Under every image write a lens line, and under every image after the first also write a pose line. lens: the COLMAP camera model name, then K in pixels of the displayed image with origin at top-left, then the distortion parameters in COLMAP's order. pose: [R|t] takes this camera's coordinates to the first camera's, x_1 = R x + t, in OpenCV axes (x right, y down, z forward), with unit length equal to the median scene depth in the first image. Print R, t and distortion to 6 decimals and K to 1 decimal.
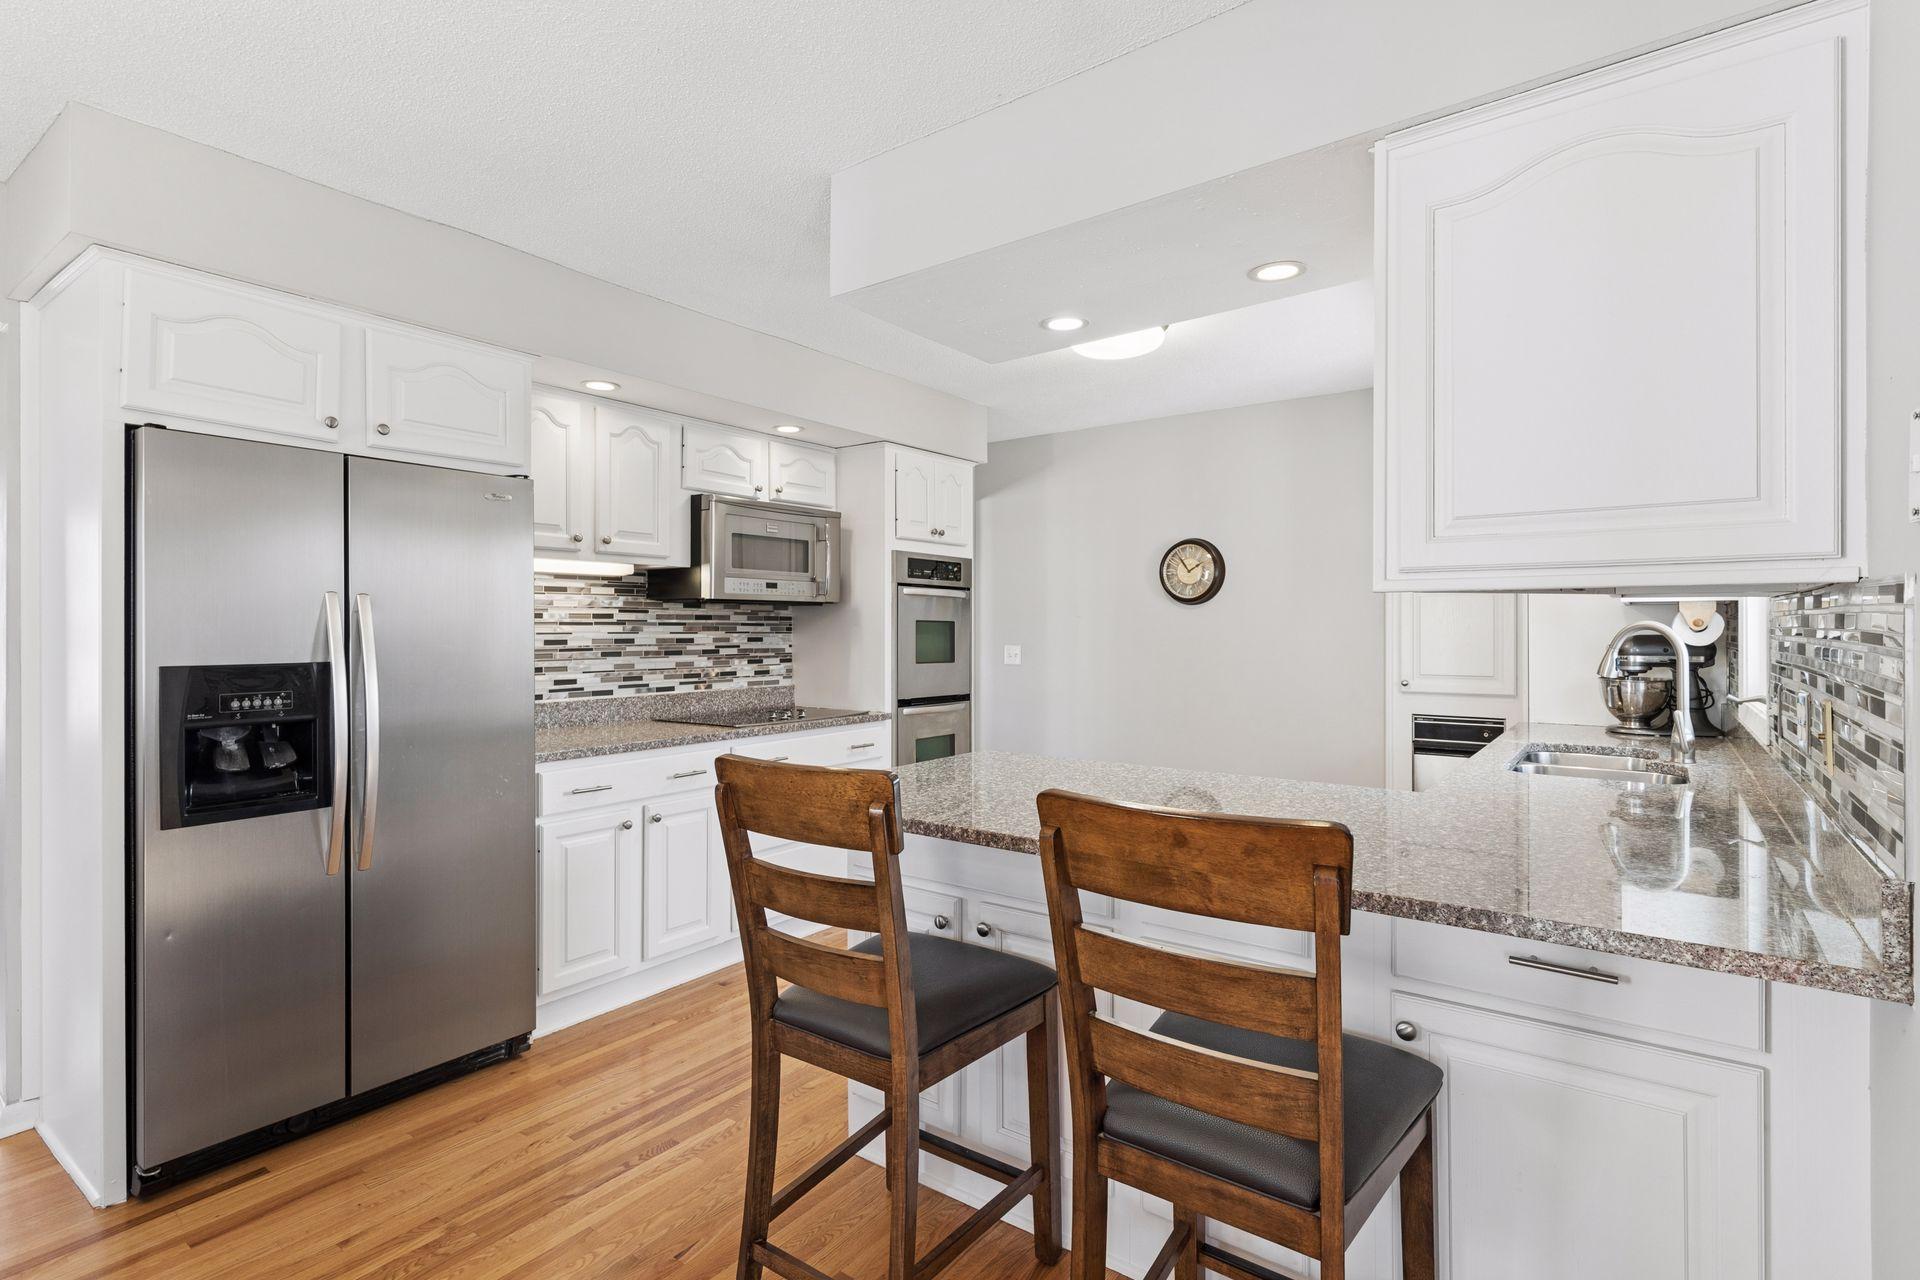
lens RADIAL K [[926.2, 0, 962.7], [0, 926.2, 626.7], [0, 0, 1]] dist [0.005490, 0.000075]
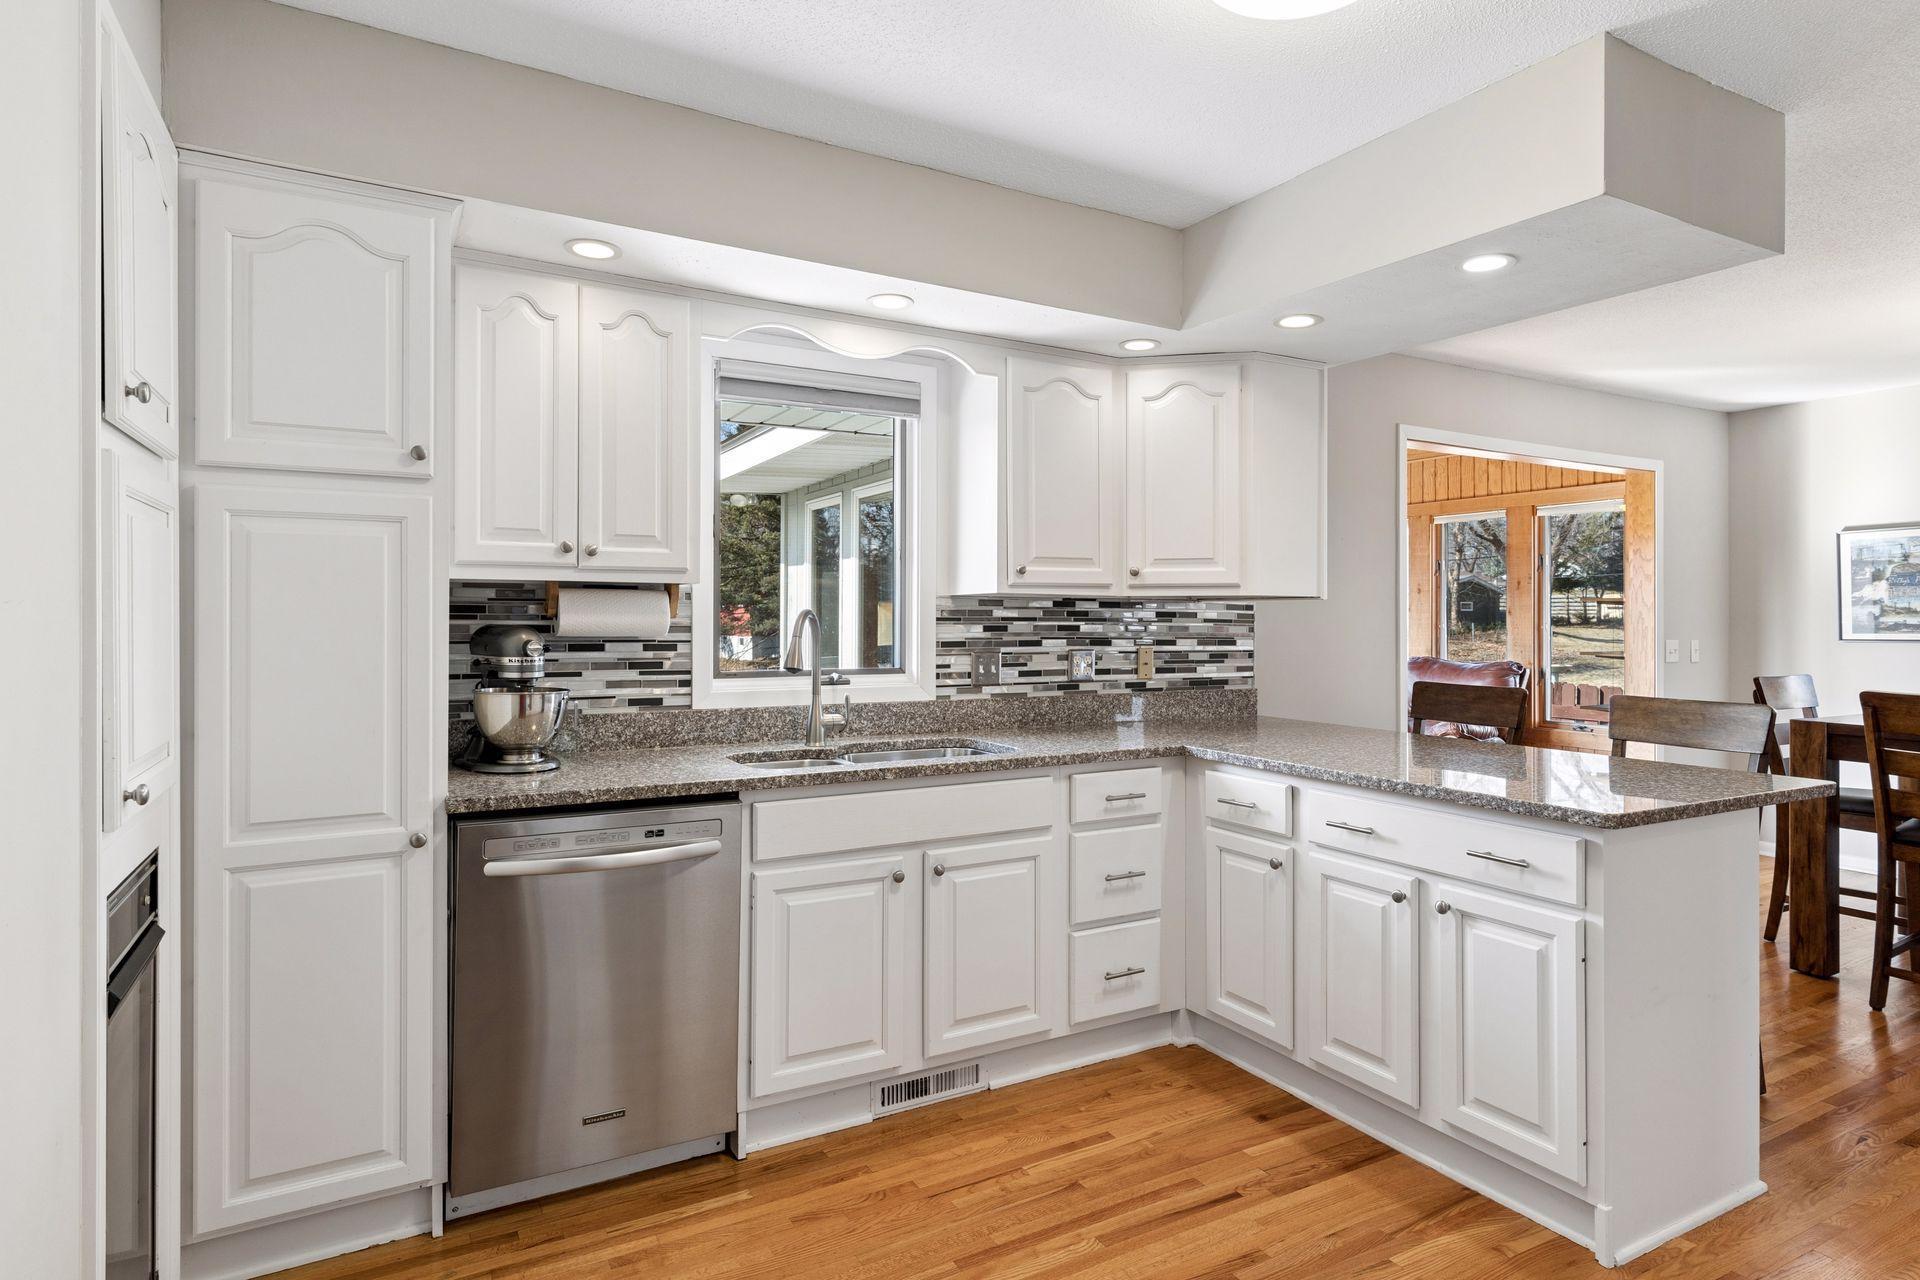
lens RADIAL K [[1028.4, 0, 957.5], [0, 1028.4, 615.5], [0, 0, 1]] dist [0.004561, 0.000341]
pose [[-0.907409, -0.001770, 0.420245, 0.106574], [-0.003268, 0.999991, -0.002843, 0.002507], [-0.420236, -0.003953, -0.907406, 1.402170]]
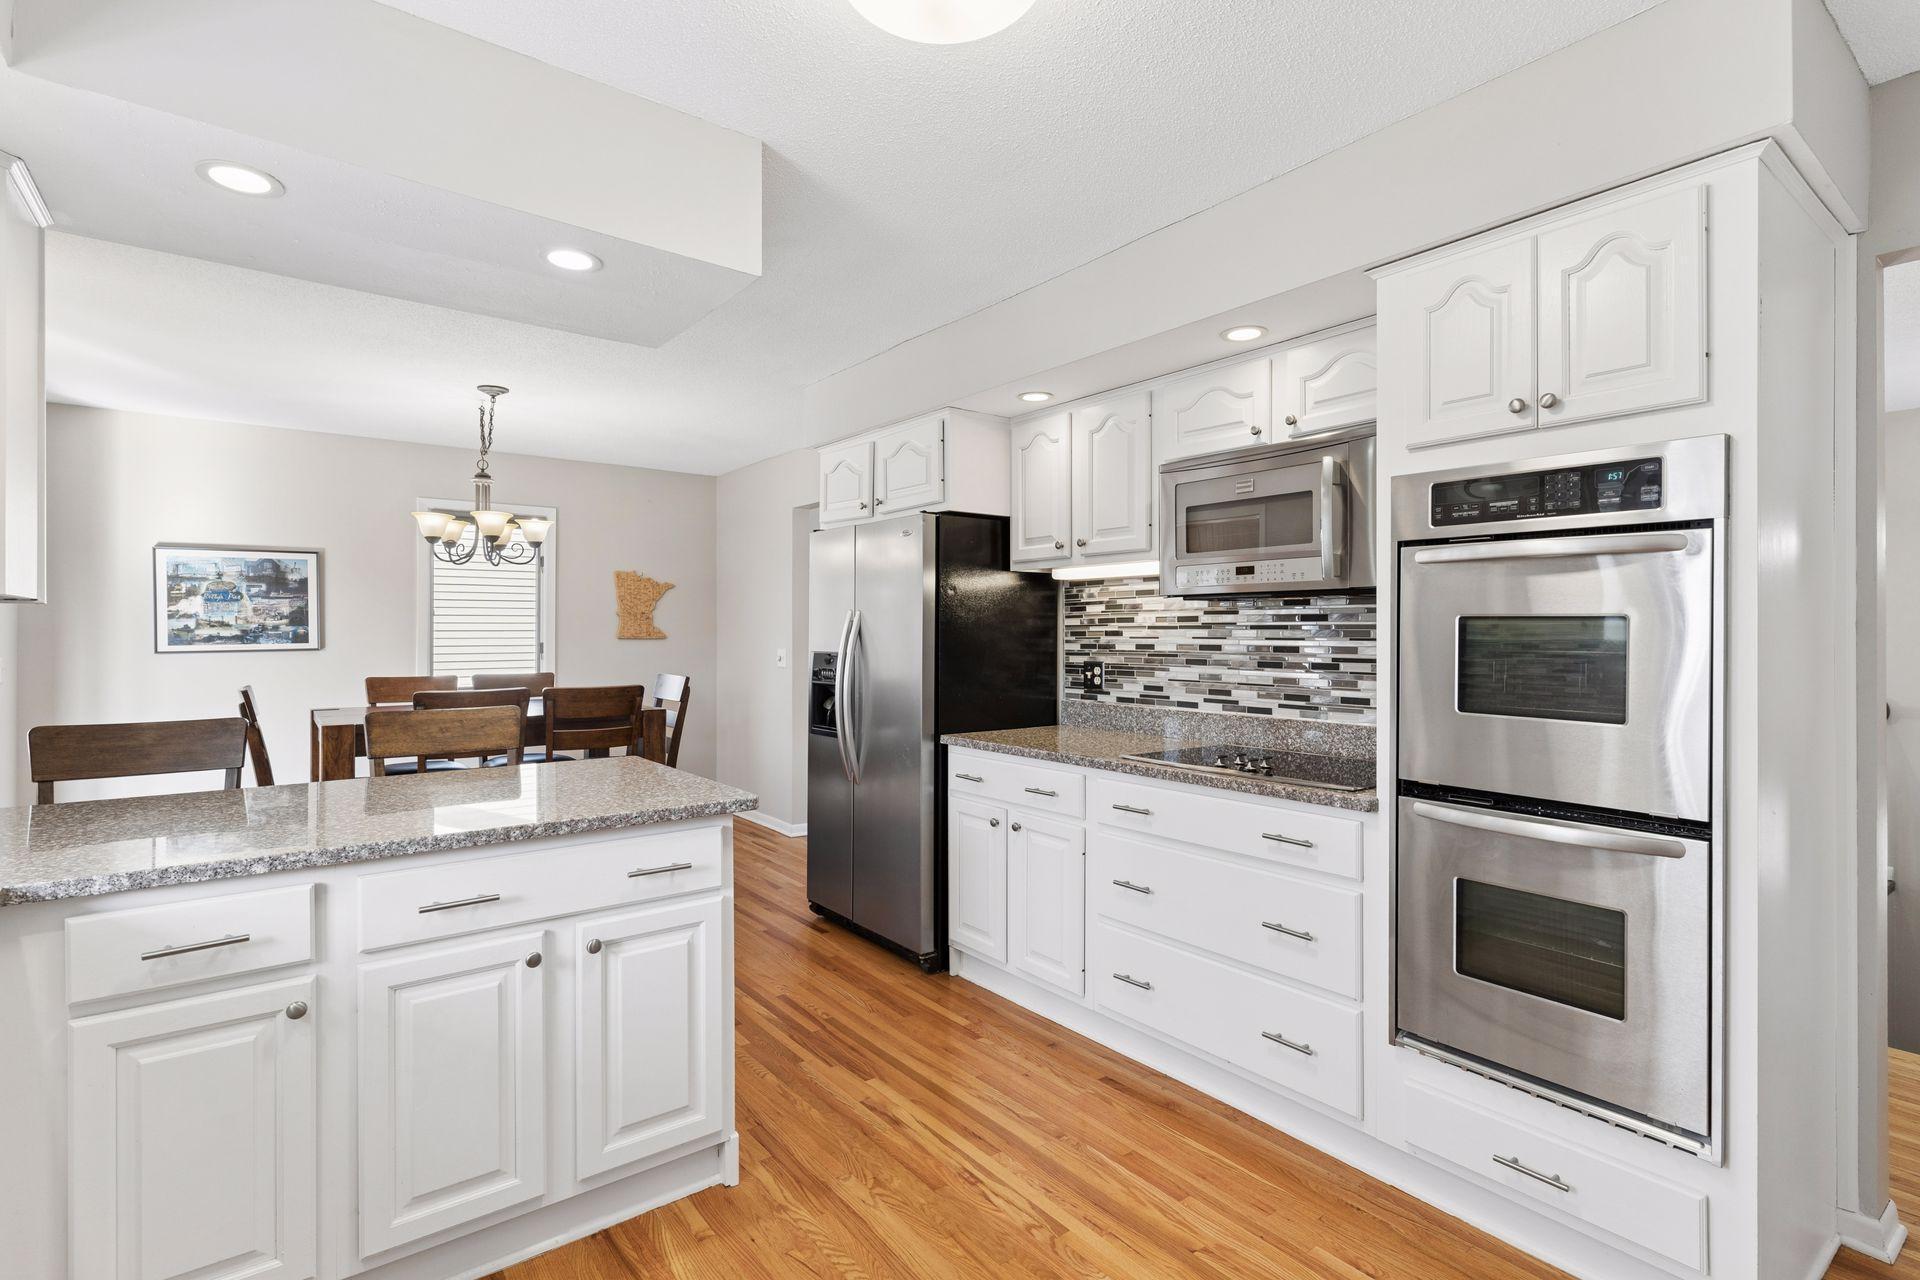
lens RADIAL K [[926.2, 0, 962.7], [0, 926.2, 626.7], [0, 0, 1]] dist [0.005490, 0.000075]
pose [[-0.284583, -0.003839, -0.958644, 0.540404], [0.001590, 0.999989, -0.004476, -0.000296], [0.958650, -0.002798, -0.284574, 1.061472]]
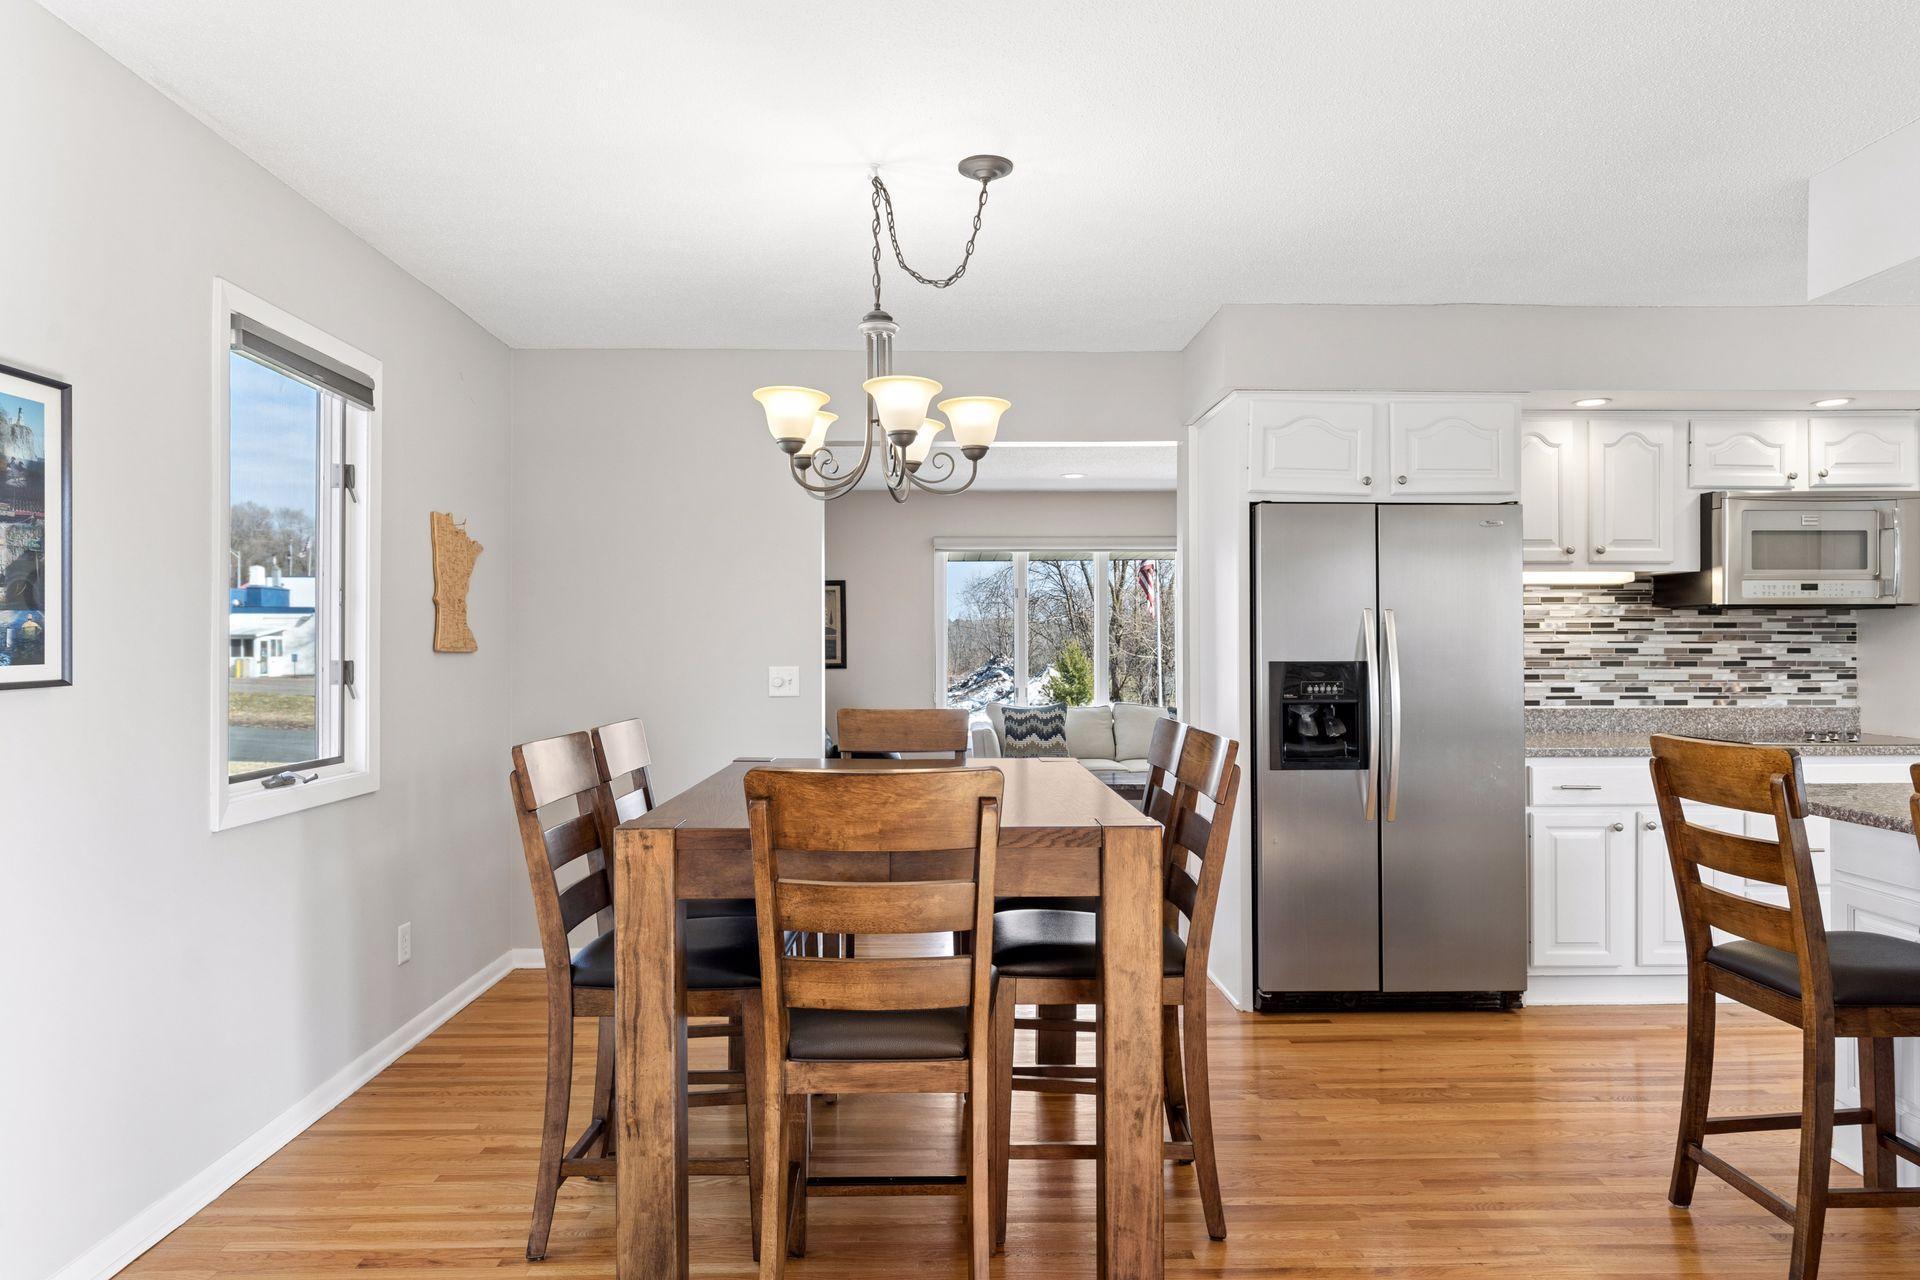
lens RADIAL K [[1170.0, 0, 960.0], [0, 1170.0, 640.0], [0, 0, 1]] dist [0.004361, 0.000438]
pose [[0.609304, -0.004913, -0.792921, 0.189533], [0.002230, 0.999987, -0.004483, 0.008746], [0.792934, 0.000963, 0.609307, -0.312543]]
